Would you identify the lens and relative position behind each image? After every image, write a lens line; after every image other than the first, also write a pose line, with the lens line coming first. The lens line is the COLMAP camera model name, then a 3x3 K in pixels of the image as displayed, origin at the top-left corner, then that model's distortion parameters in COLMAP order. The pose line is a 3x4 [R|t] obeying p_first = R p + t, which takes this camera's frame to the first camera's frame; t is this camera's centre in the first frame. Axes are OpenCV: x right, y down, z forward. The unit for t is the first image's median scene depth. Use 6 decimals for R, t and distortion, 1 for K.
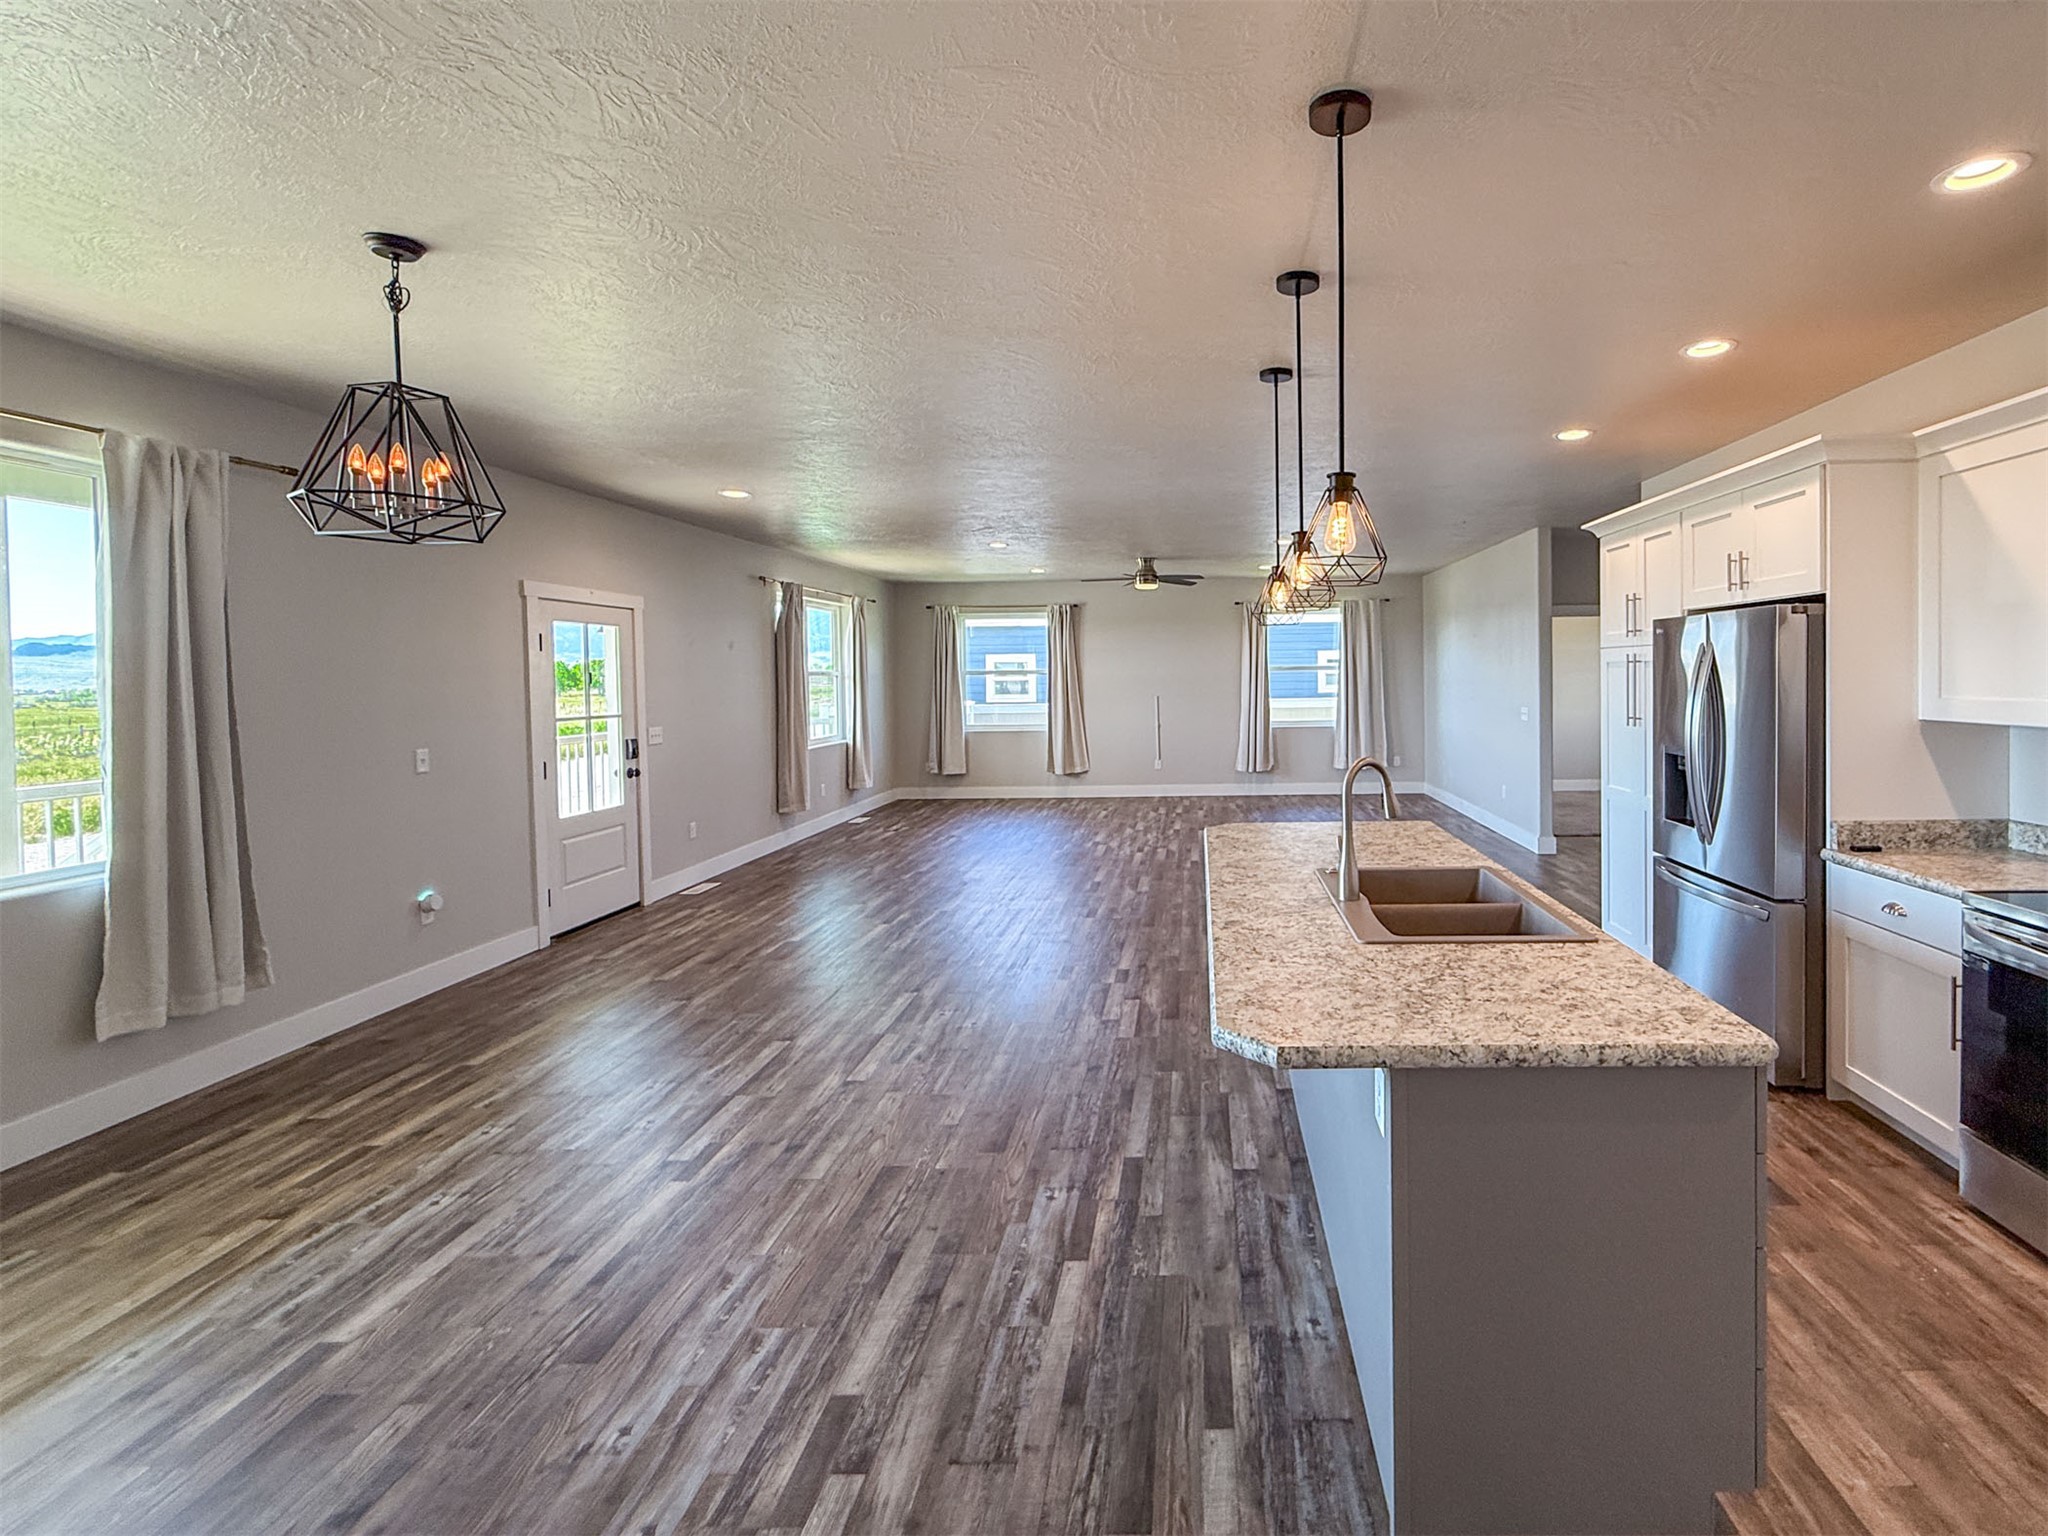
lens RADIAL K [[913.3, 0, 1169.1], [0, 913.3, 711.1], [0, 0, 1]] dist [-0.001977, 0.000039]
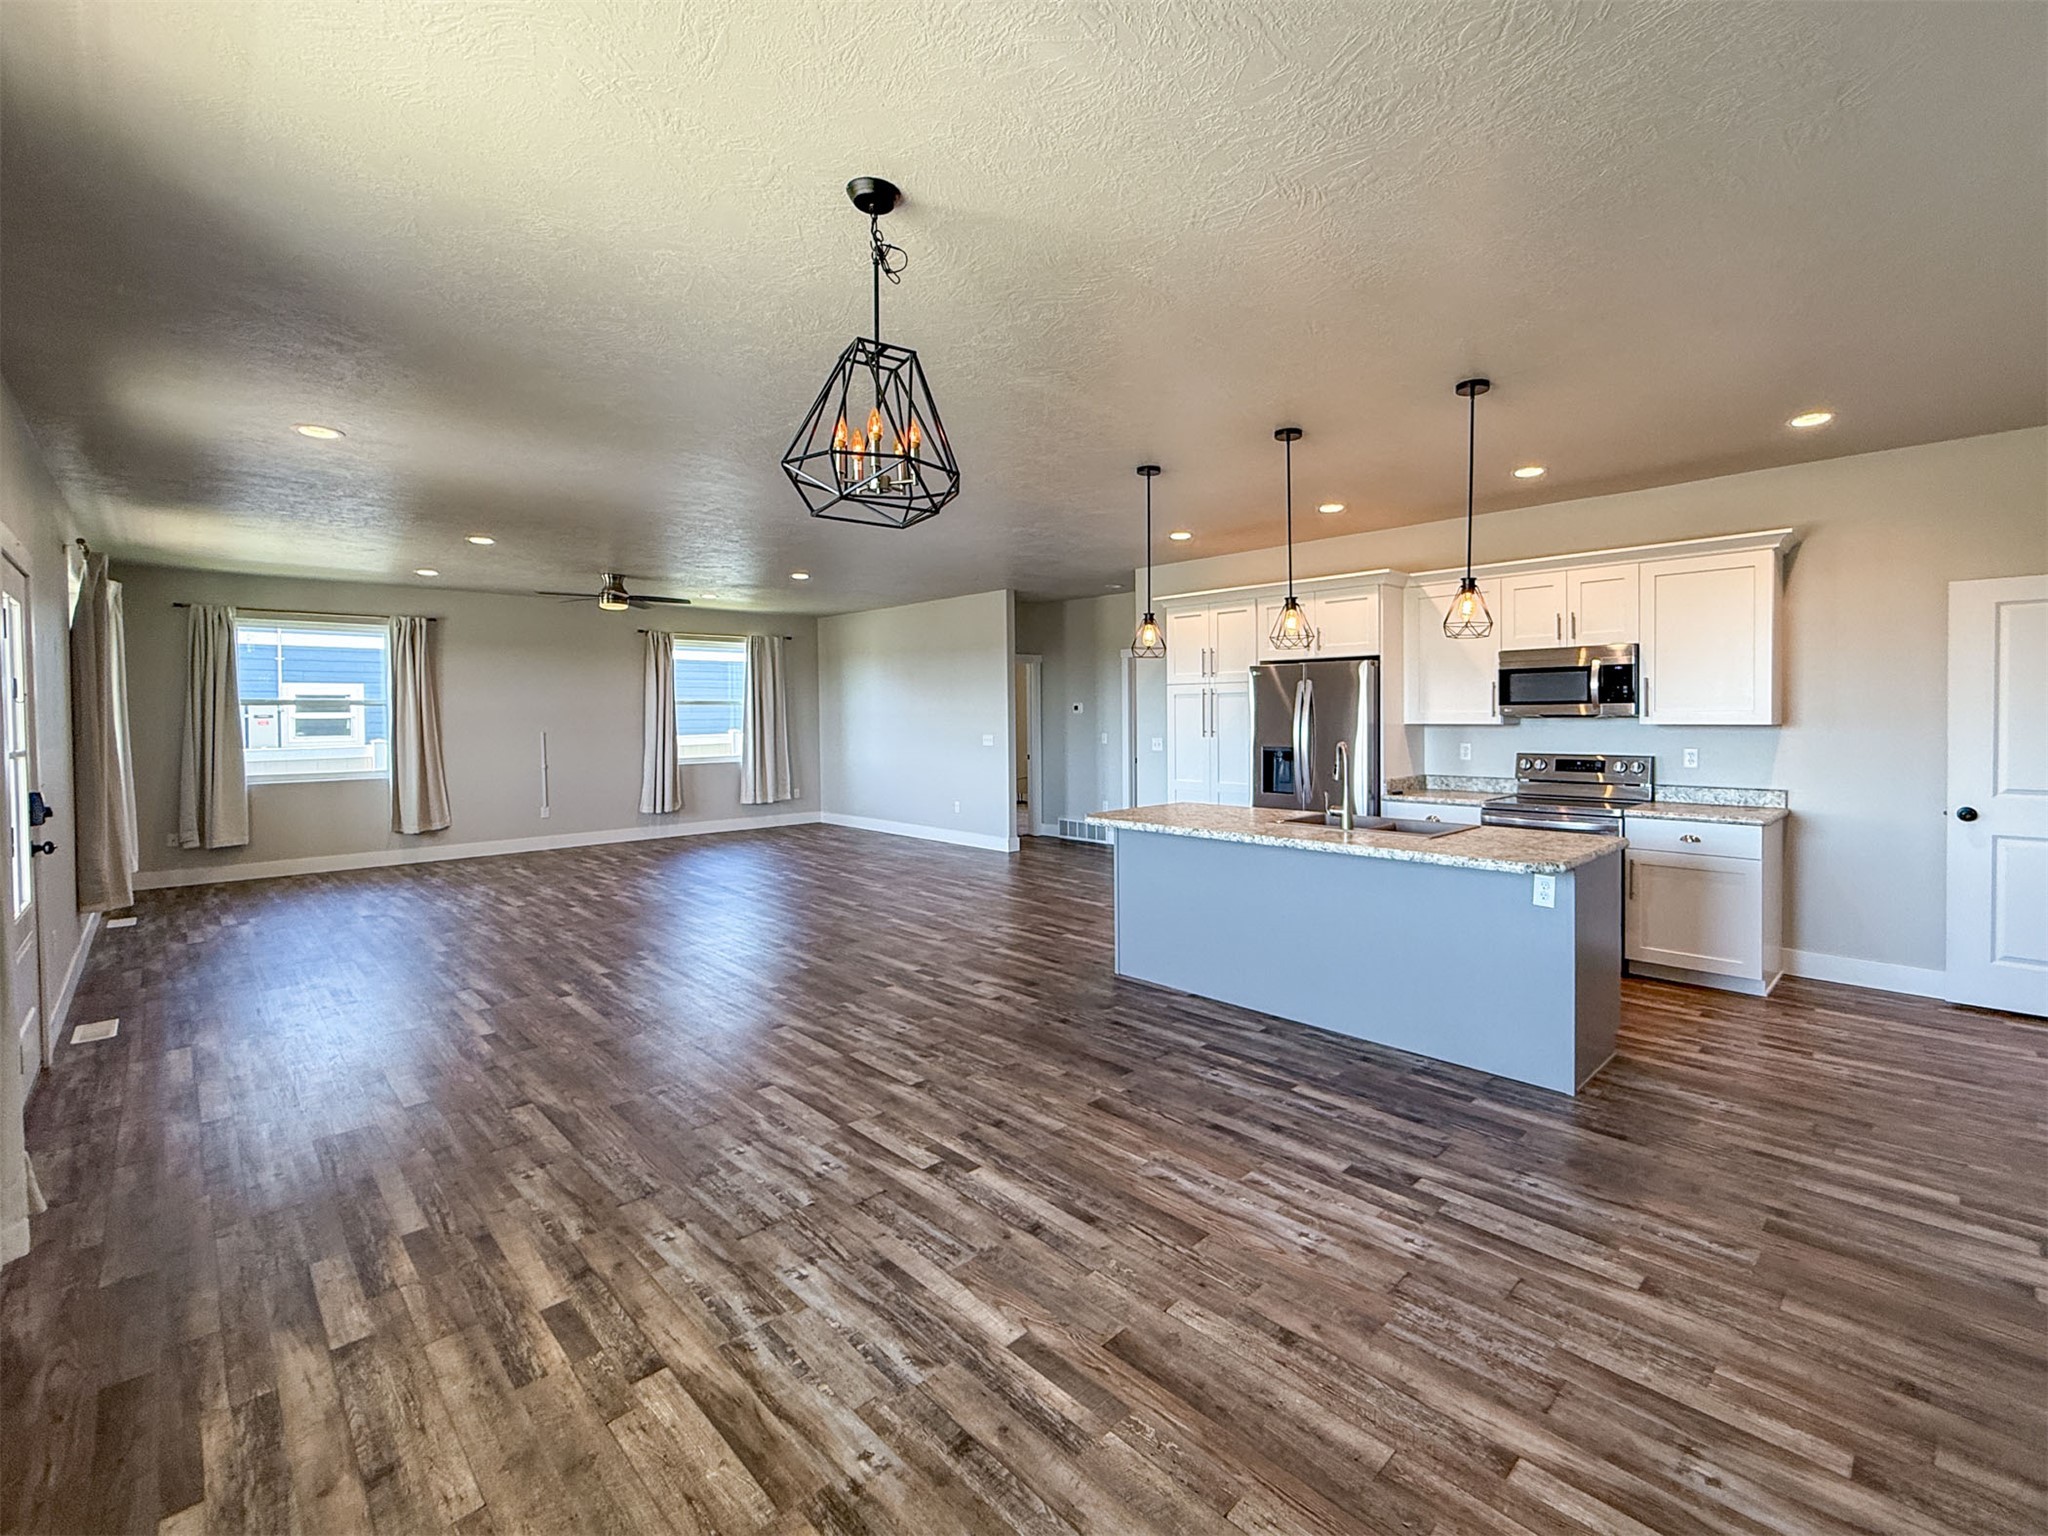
lens RADIAL K [[913.3, 0, 1068.0], [0, 913.3, 757.8], [0, 0, 1]] dist [-0.001977, 0.000039]
pose [[0.697737, -0.027203, 0.715837, -1.086424], [0.026797, 0.999570, 0.011867, 0.038665], [-0.715853, 0.010902, 0.698166, 0.185098]]
